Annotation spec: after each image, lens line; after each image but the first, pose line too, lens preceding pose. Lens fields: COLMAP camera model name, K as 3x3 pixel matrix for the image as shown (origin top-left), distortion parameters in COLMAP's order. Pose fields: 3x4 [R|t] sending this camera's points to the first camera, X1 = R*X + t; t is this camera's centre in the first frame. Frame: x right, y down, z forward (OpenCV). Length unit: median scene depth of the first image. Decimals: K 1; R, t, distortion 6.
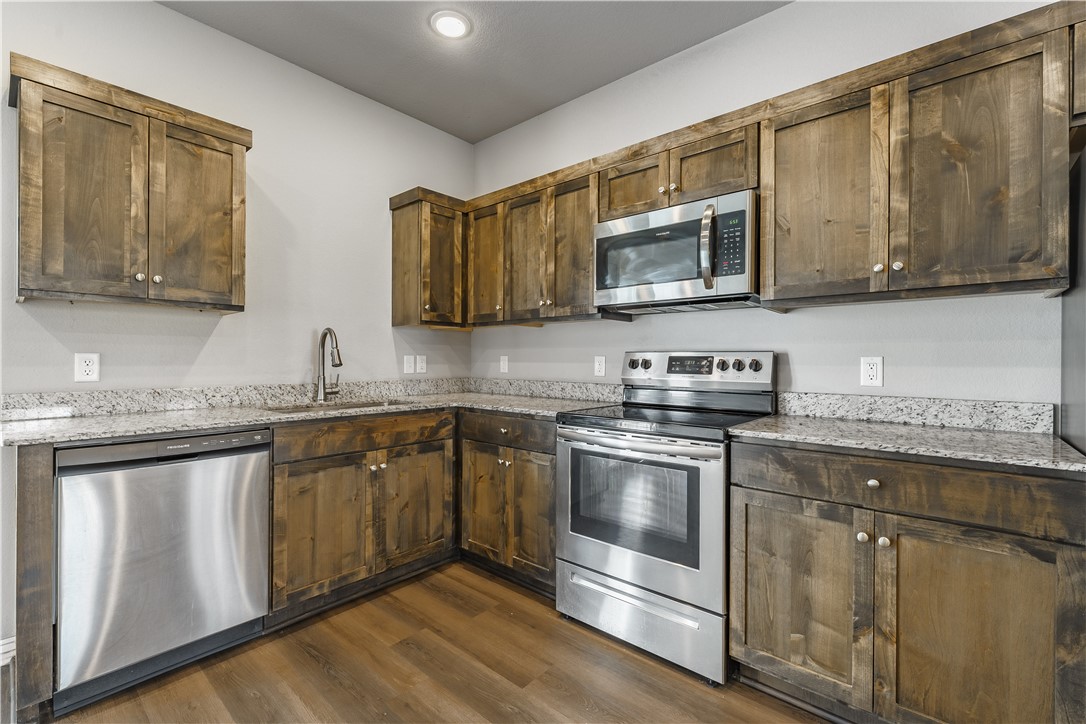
lens RADIAL K [[470.7, 0, 541.9], [0, 470.7, 361.0], [0, 0, 1]] dist [-0.002007, -0.000056]
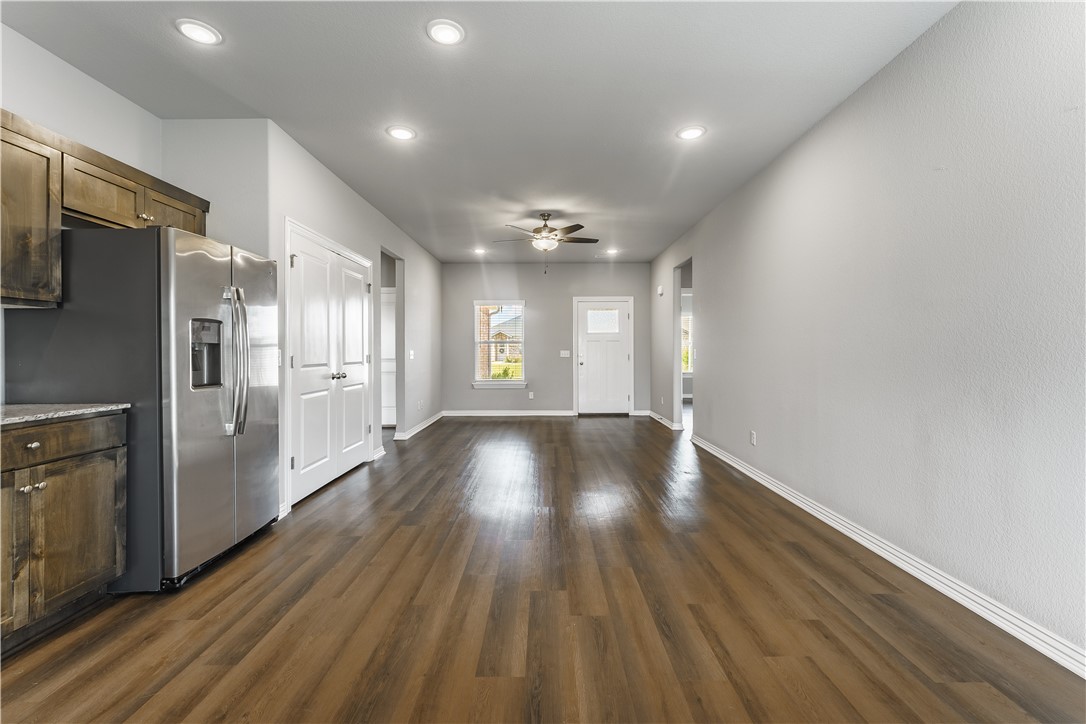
lens RADIAL K [[470.7, 0, 544.4], [0, 470.7, 349.7], [0, 0, 1]] dist [0.000579, -0.000155]
pose [[-0.653918, 0.002773, 0.756560, -0.811646], [0.004318, 0.999991, 0.000067, -0.002289], [-0.756553, 0.003310, -0.653924, 0.510910]]
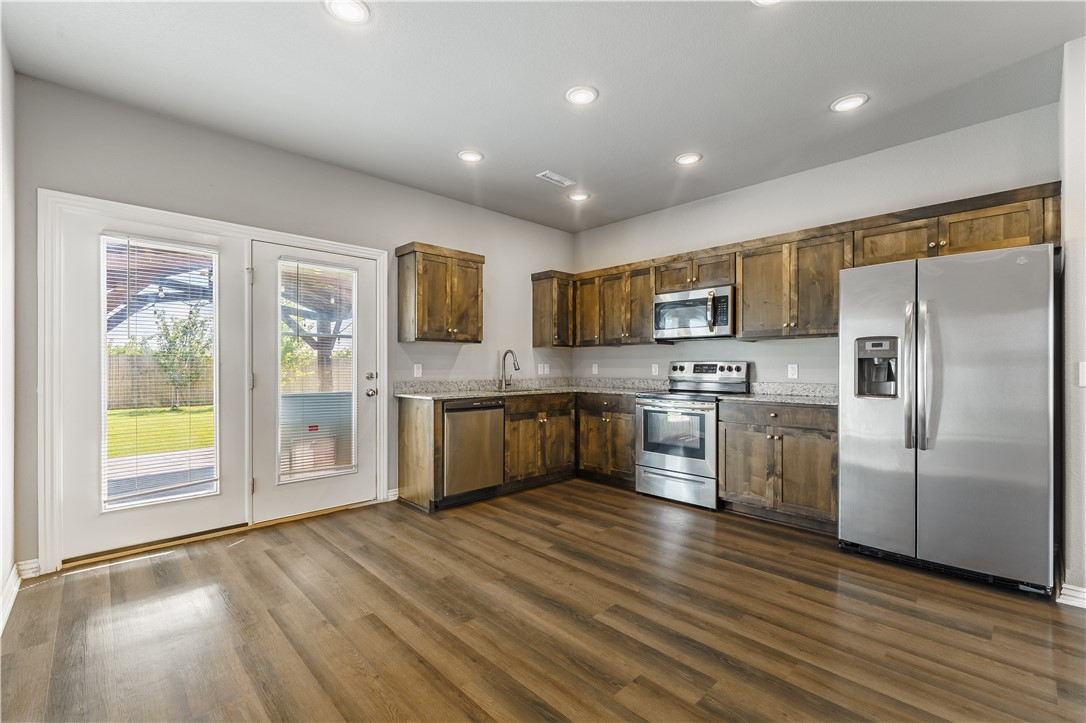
lens RADIAL K [[460.9, 0, 538.9], [0, 460.9, 367.1], [0, 0, 1]] dist [0.000534, -0.000148]
pose [[0.995393, -0.004148, -0.095786, -0.195818], [0.004116, 0.999991, -0.000530, 0.000398], [0.095788, 0.000133, 0.995402, -1.024742]]
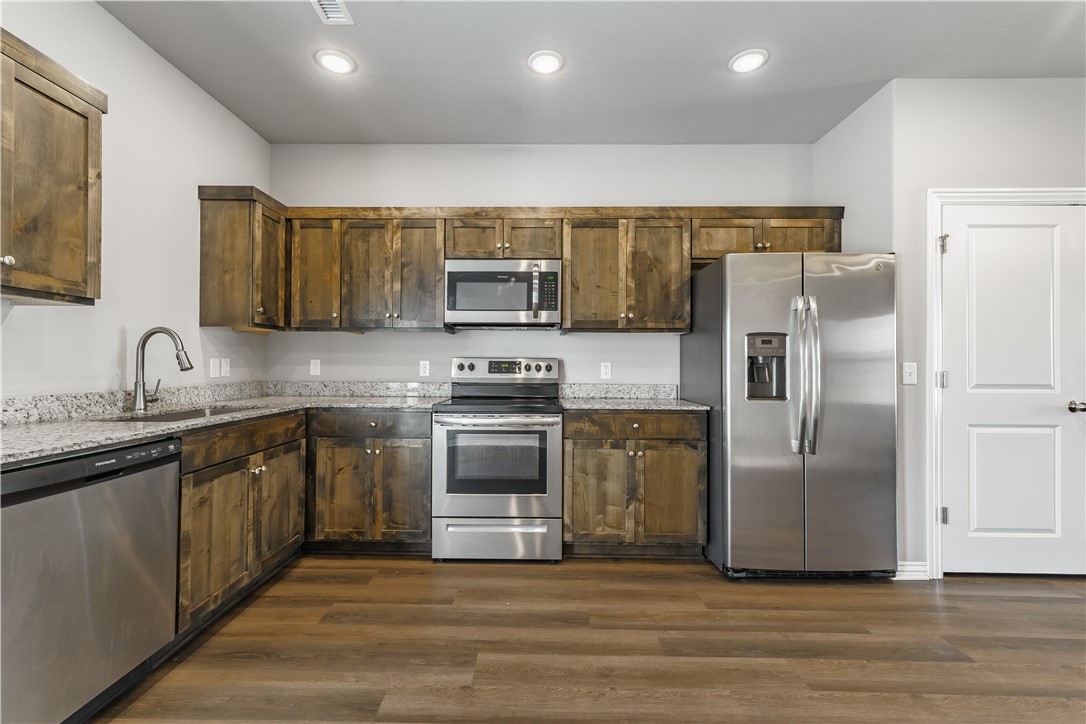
lens RADIAL K [[452.3, 0, 529.8], [0, 452.3, 361.6], [0, 0, 1]] dist [0.005266, 0.000127]
pose [[0.768899, 0.004131, 0.639357, -0.573199], [-0.001242, 0.999987, -0.004968, -0.002121], [-0.639369, 0.003026, 0.768894, -0.126492]]
